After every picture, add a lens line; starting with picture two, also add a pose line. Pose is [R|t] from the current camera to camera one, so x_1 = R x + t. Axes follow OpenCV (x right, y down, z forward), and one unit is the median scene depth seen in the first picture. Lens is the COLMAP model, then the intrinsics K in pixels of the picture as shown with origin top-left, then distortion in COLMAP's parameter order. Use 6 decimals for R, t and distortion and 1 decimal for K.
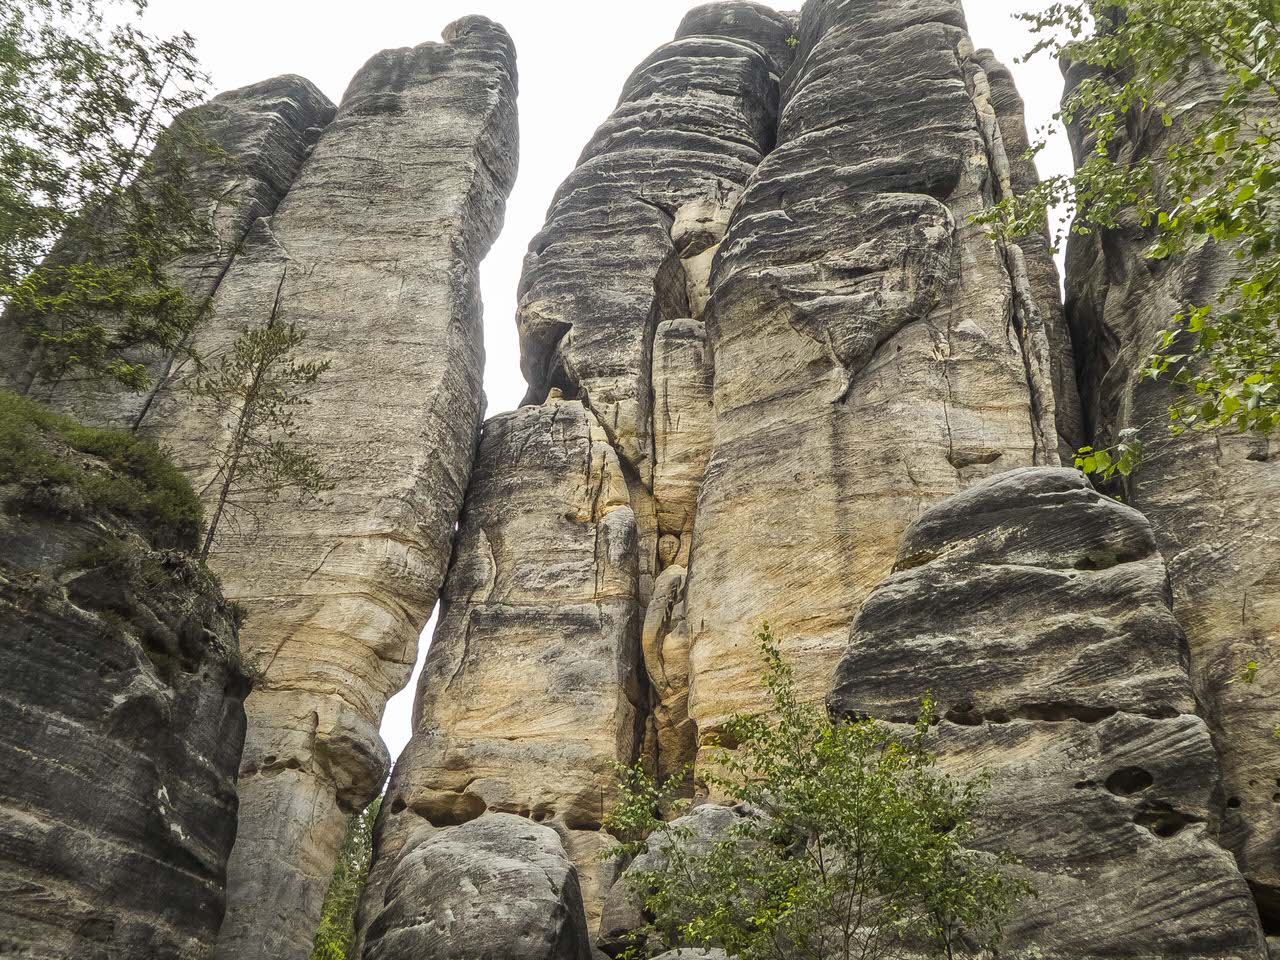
lens RADIAL K [[1081.8, 0, 639.0], [0, 1081.8, 482.7], [0, 0, 1]] dist [-0.007409, -0.000298]
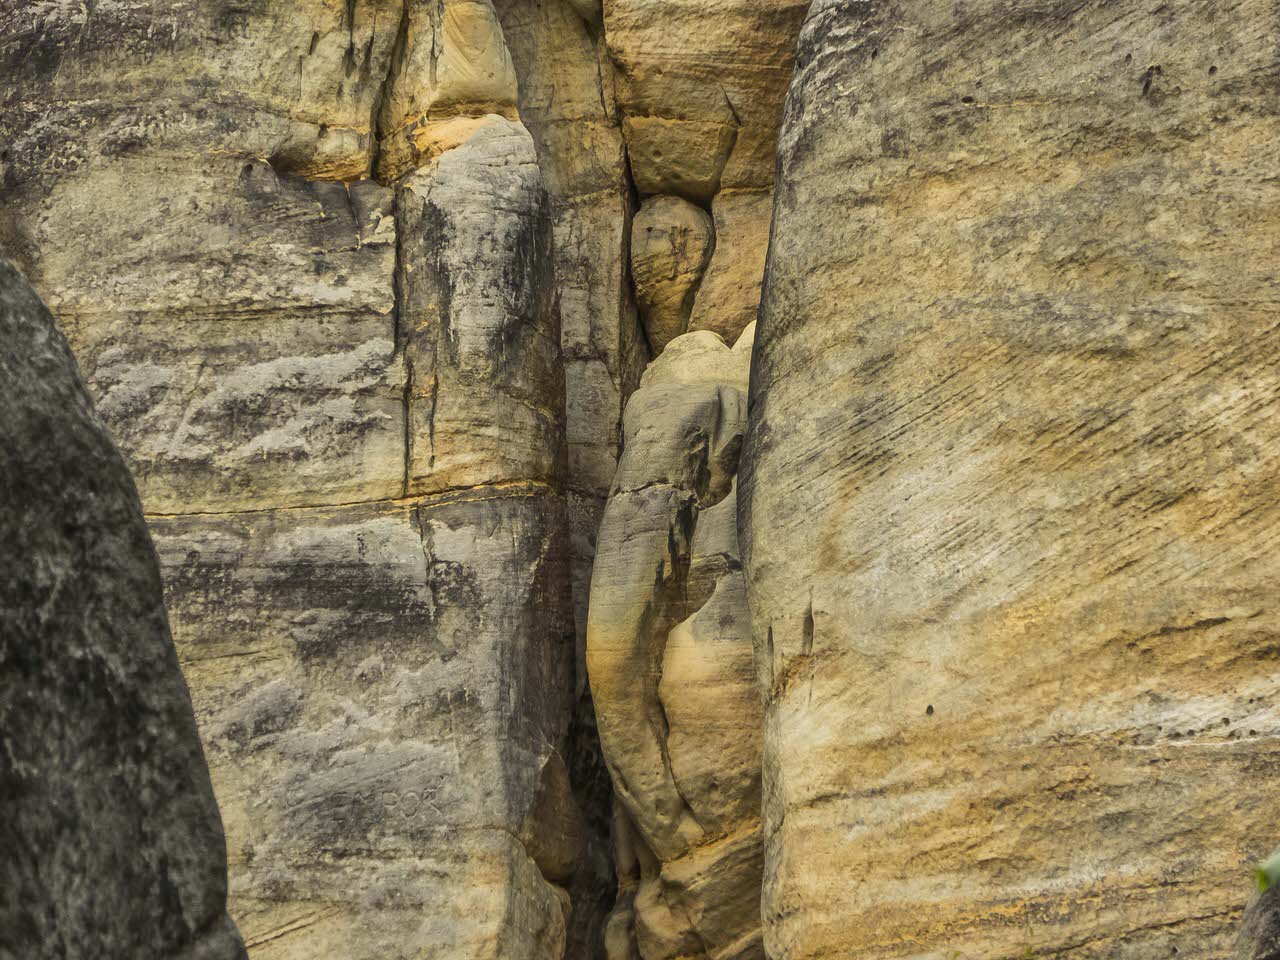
lens RADIAL K [[5617.2, 0, 642.0], [0, 5617.2, 478.9], [0, 0, 1]] dist [0.474050, 0.000000]
pose [[0.998984, -0.029726, 0.033870, -0.029258], [0.021158, 0.972989, 0.229880, -0.218648], [-0.039789, -0.228930, 0.972629, -0.361464]]
